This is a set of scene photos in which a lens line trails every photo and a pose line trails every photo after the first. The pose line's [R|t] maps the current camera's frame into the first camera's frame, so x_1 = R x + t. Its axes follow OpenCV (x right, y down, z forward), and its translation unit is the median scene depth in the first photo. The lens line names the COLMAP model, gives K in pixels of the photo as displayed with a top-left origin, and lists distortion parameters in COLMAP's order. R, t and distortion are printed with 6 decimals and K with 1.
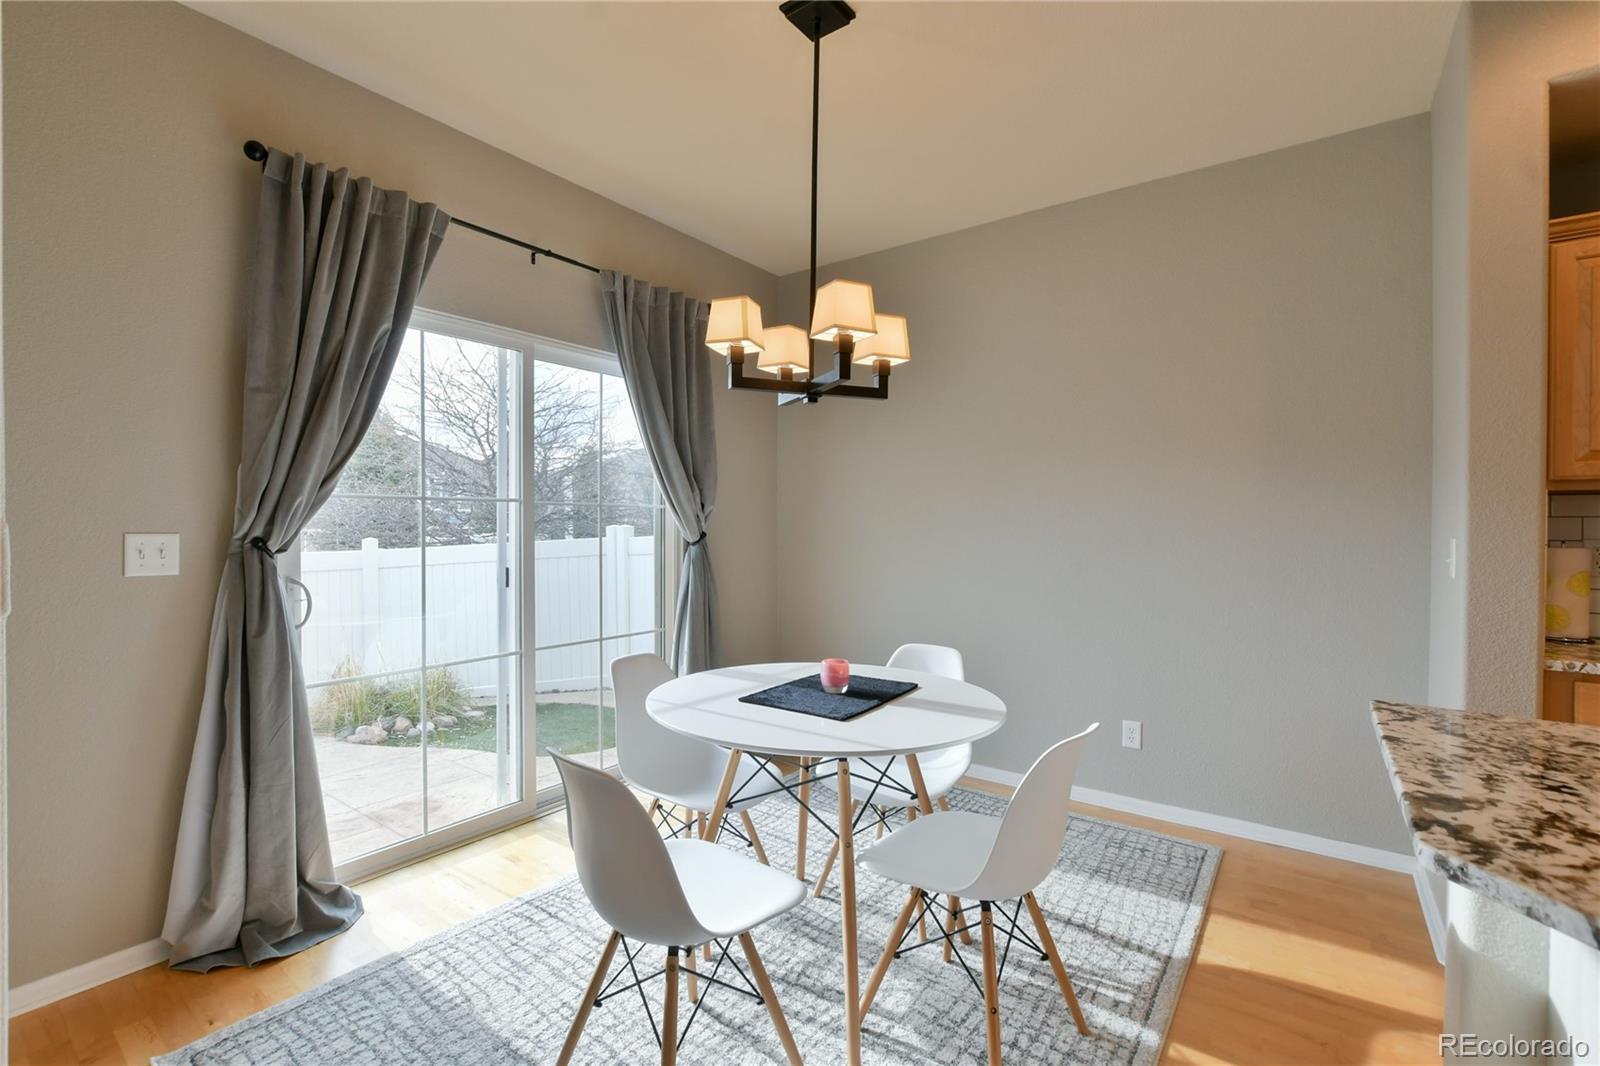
lens RADIAL K [[705.6, 0, 785.7], [0, 705.6, 526.8], [0, 0, 1]] dist [-0.033923, 0.004694]
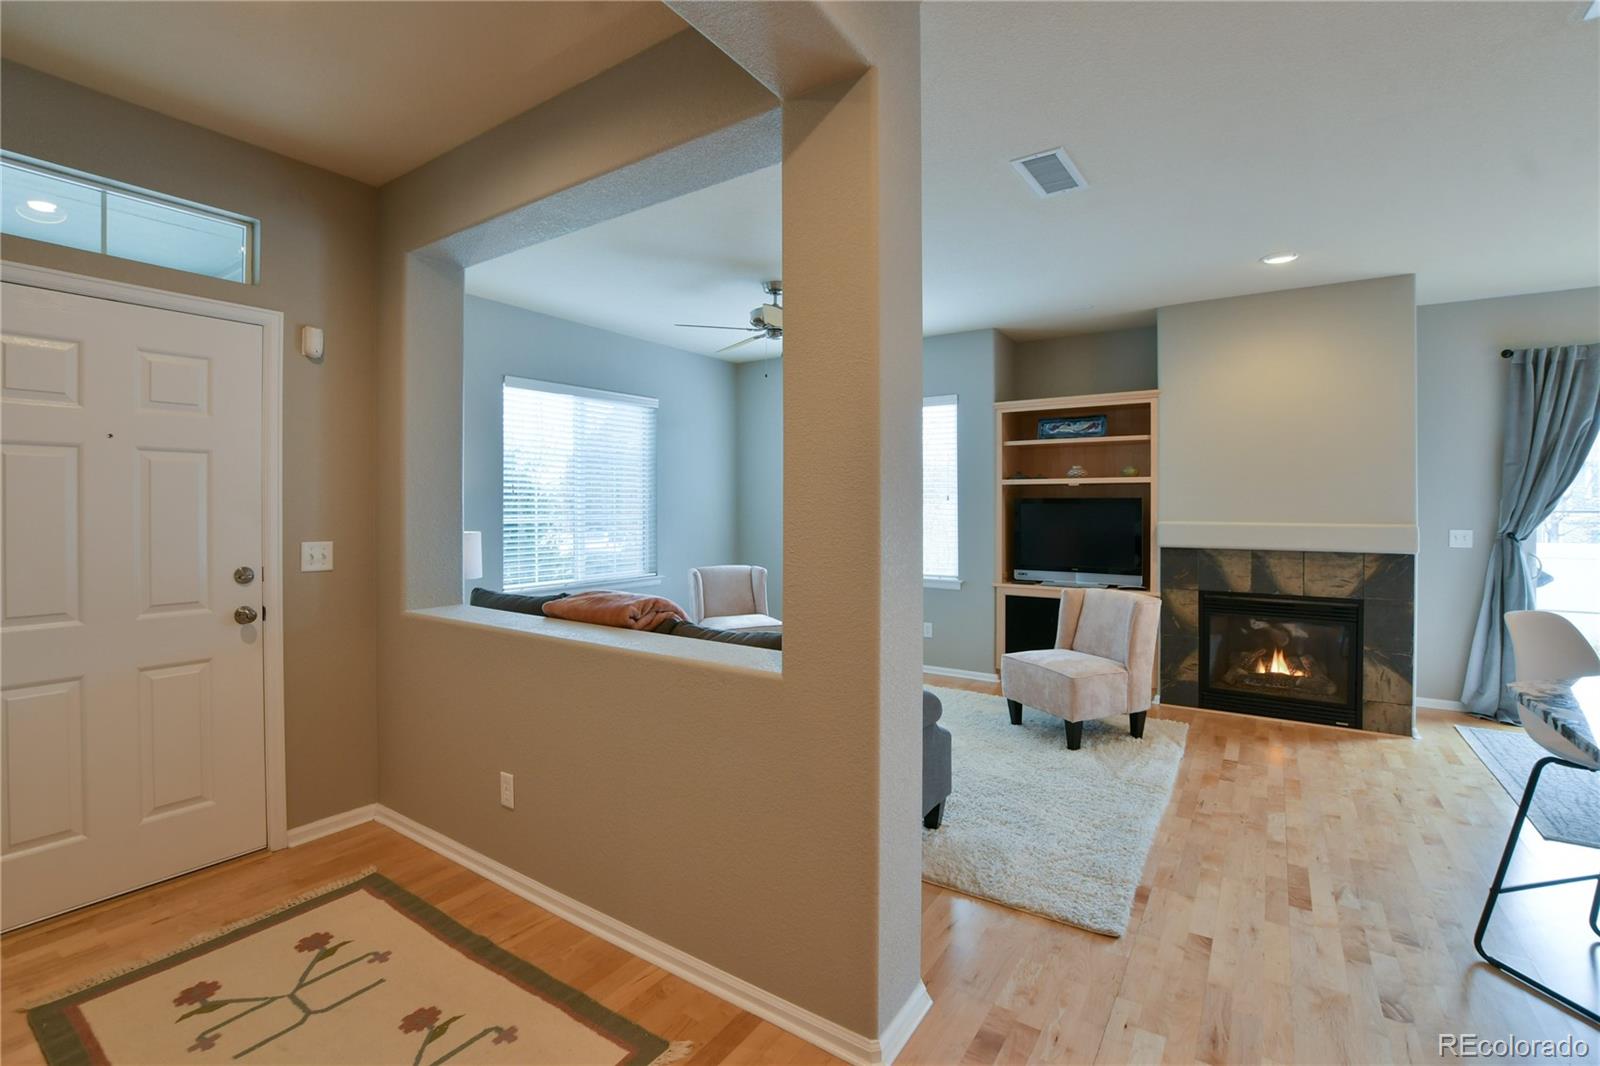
lens RADIAL K [[720.0, 0, 794.9], [0, 720.0, 506.7], [0, 0, 1]] dist [-0.025529, 0.003842]
pose [[0.062103, -0.004030, -0.998062, 1.265302], [-0.006465, 0.999969, -0.004440, -0.040449], [0.998049, 0.006728, 0.062075, -1.336276]]
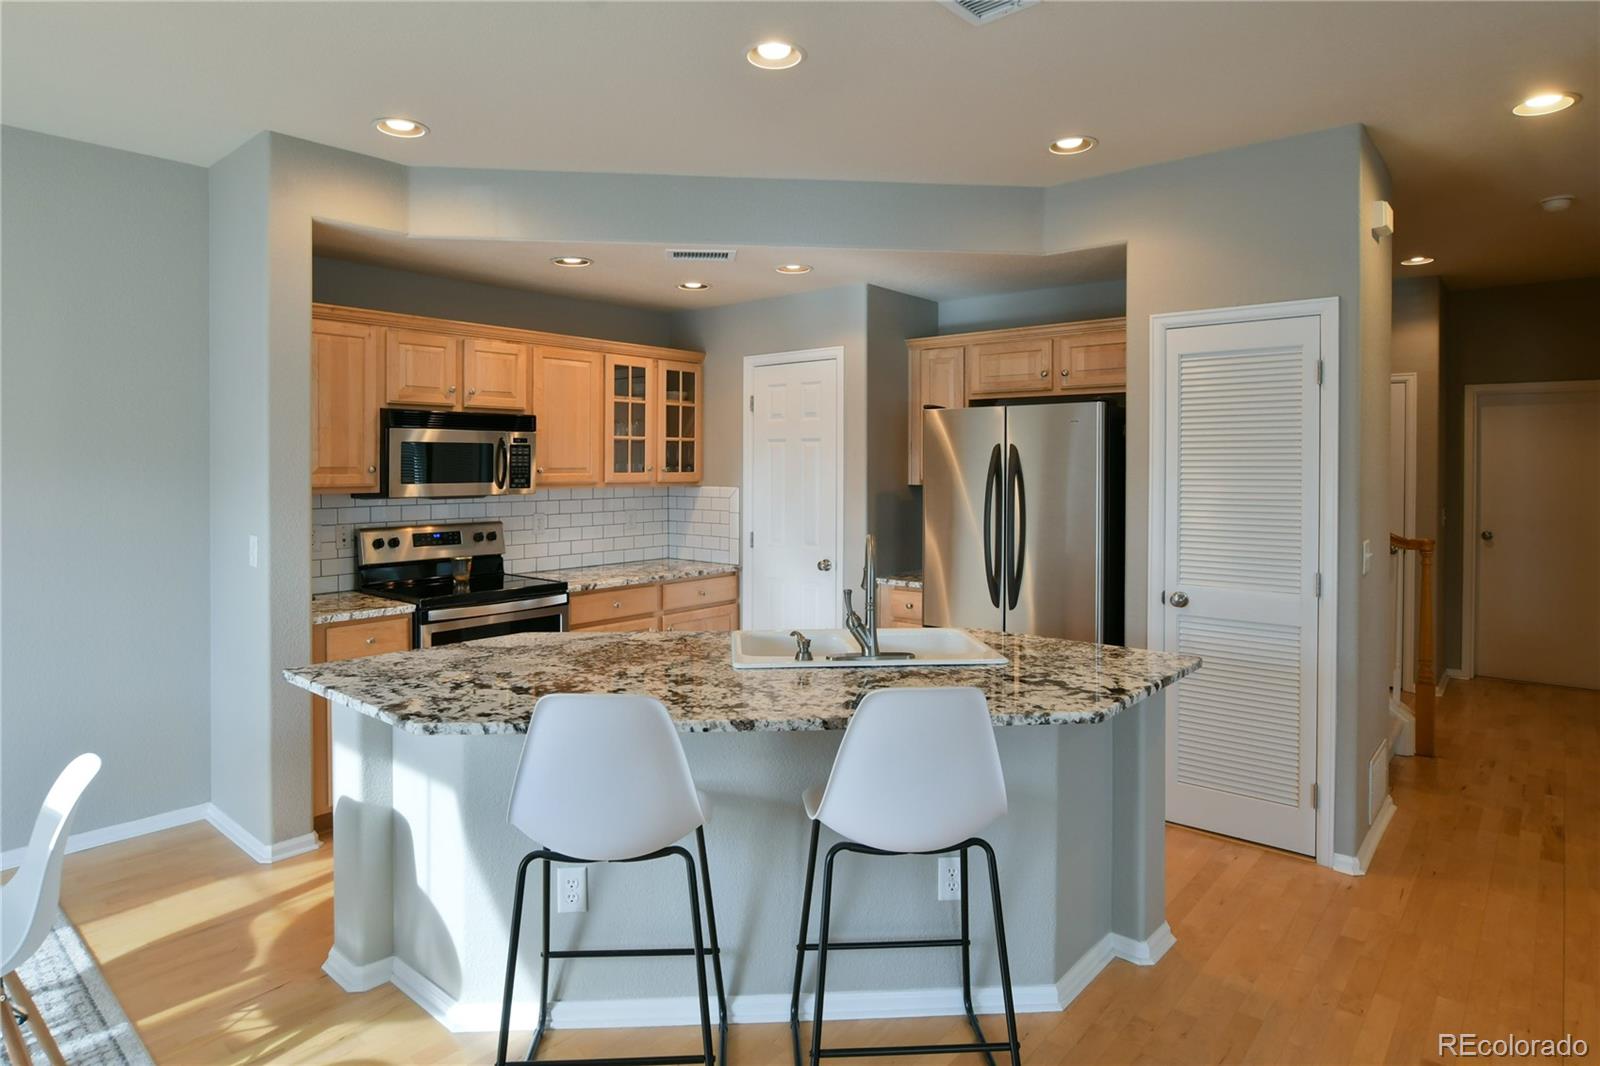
lens RADIAL K [[903.8, 0, 779.6], [0, 903.8, 470.0], [0, 0, 1]] dist [-0.014379, 0.002126]
pose [[0.074093, -0.014521, 0.997146, -0.621120], [0.001796, 0.999894, 0.014428, -0.126750], [-0.997250, 0.000722, 0.074112, -0.112430]]
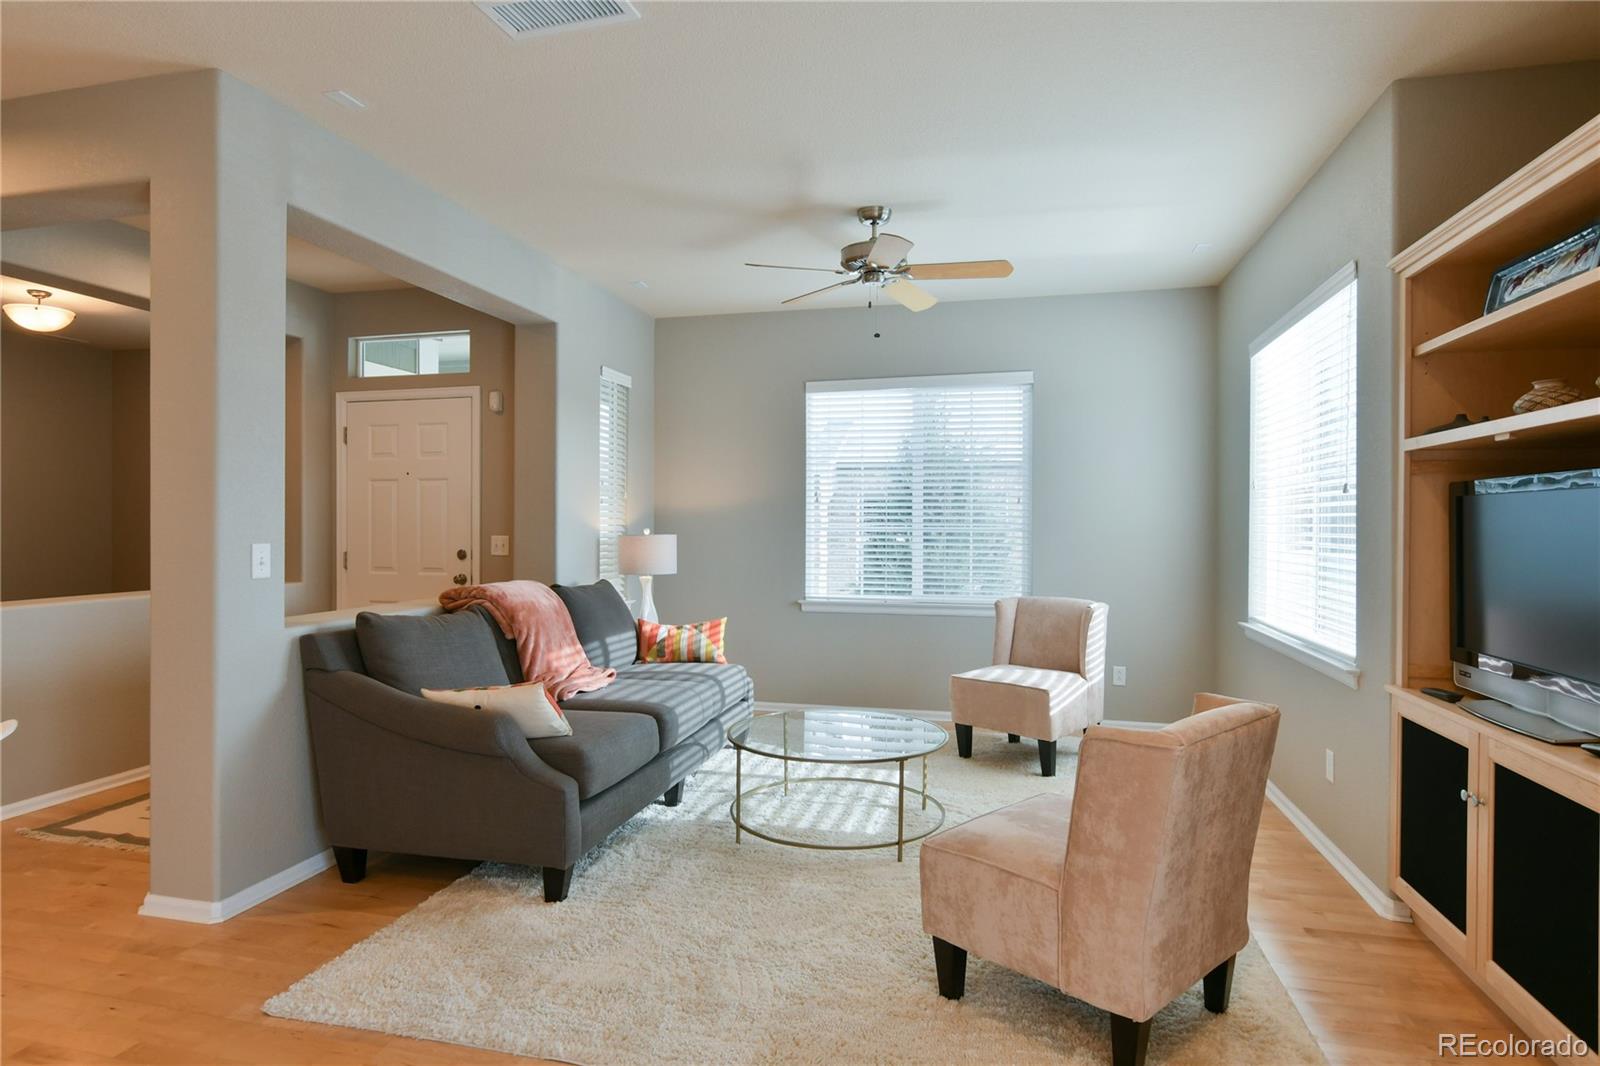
lens RADIAL K [[880.0, 0, 787.5], [0, 880.0, 532.7], [0, 0, 1]] dist [-0.006193, 0.003051]
pose [[-0.920717, -0.002628, -0.390221, 0.067547], [-0.008569, 0.999872, 0.013486, -0.022036], [0.390136, 0.015760, -0.920622, 0.457548]]
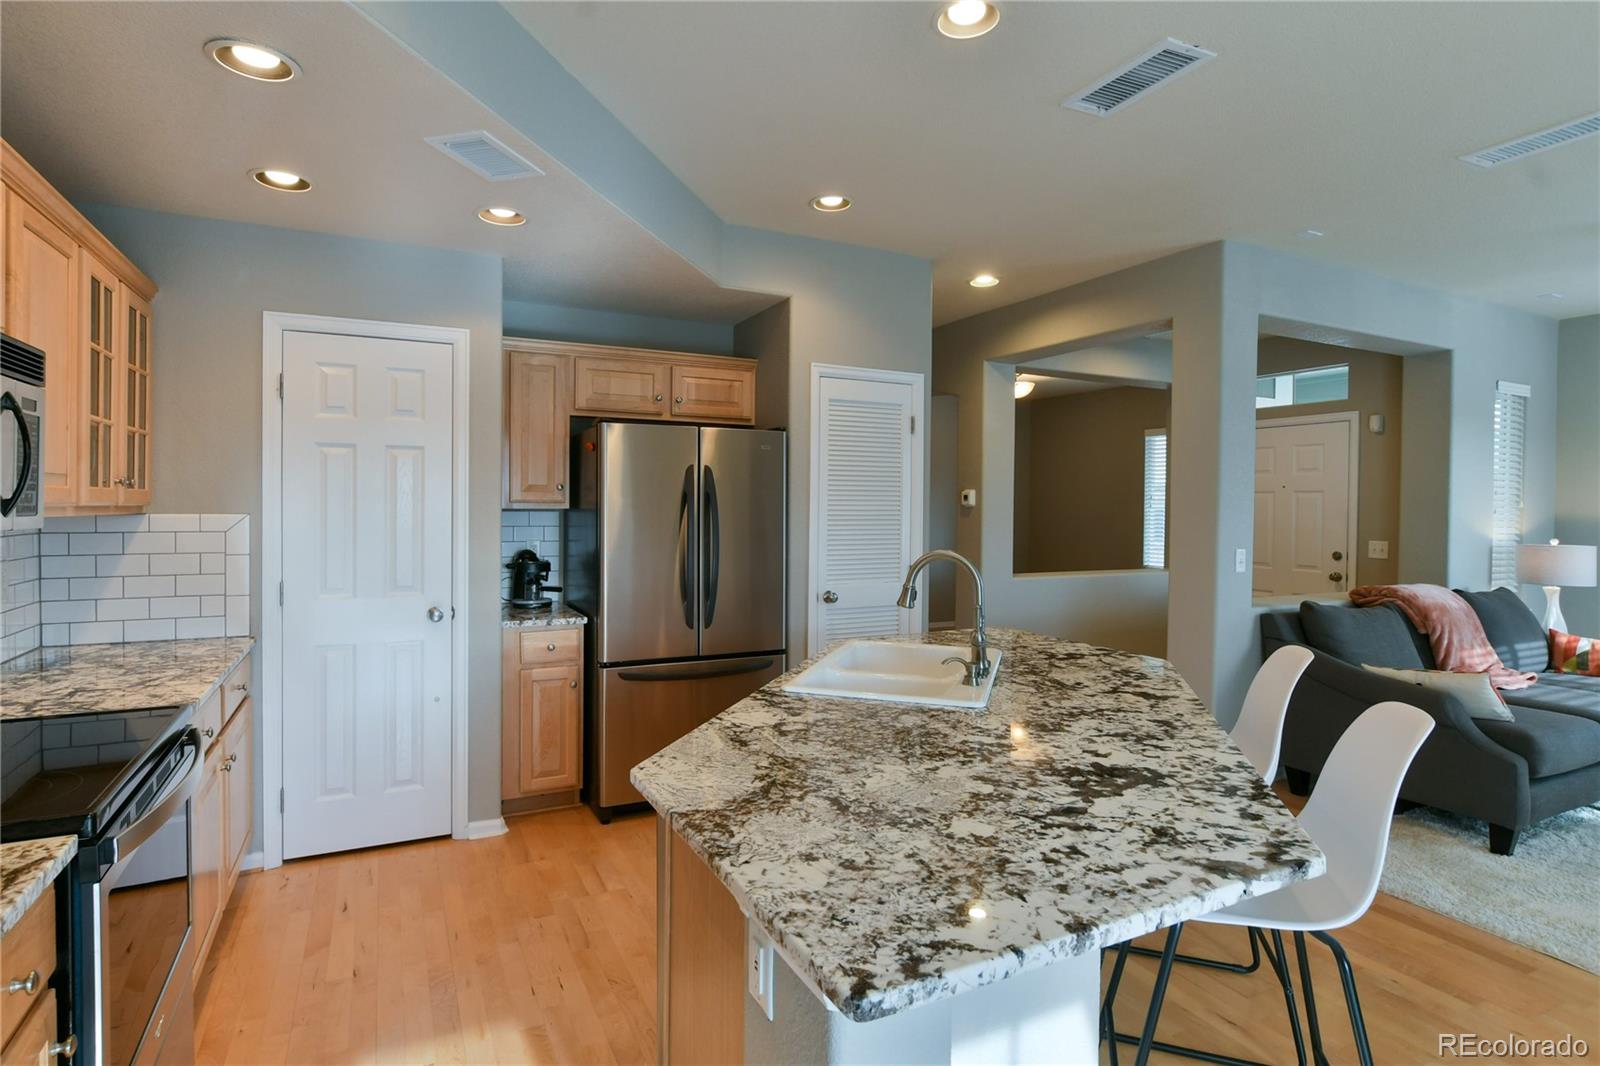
lens RADIAL K [[804.0, 0, 766.9], [0, 804.0, 513.6], [0, 0, 1]] dist [-0.011681, 0.002290]
pose [[-0.890812, -0.018361, 0.454000, 0.435372], [-0.012760, 0.999800, 0.015396, -0.076629], [-0.454192, 0.007922, -0.890869, 1.037194]]
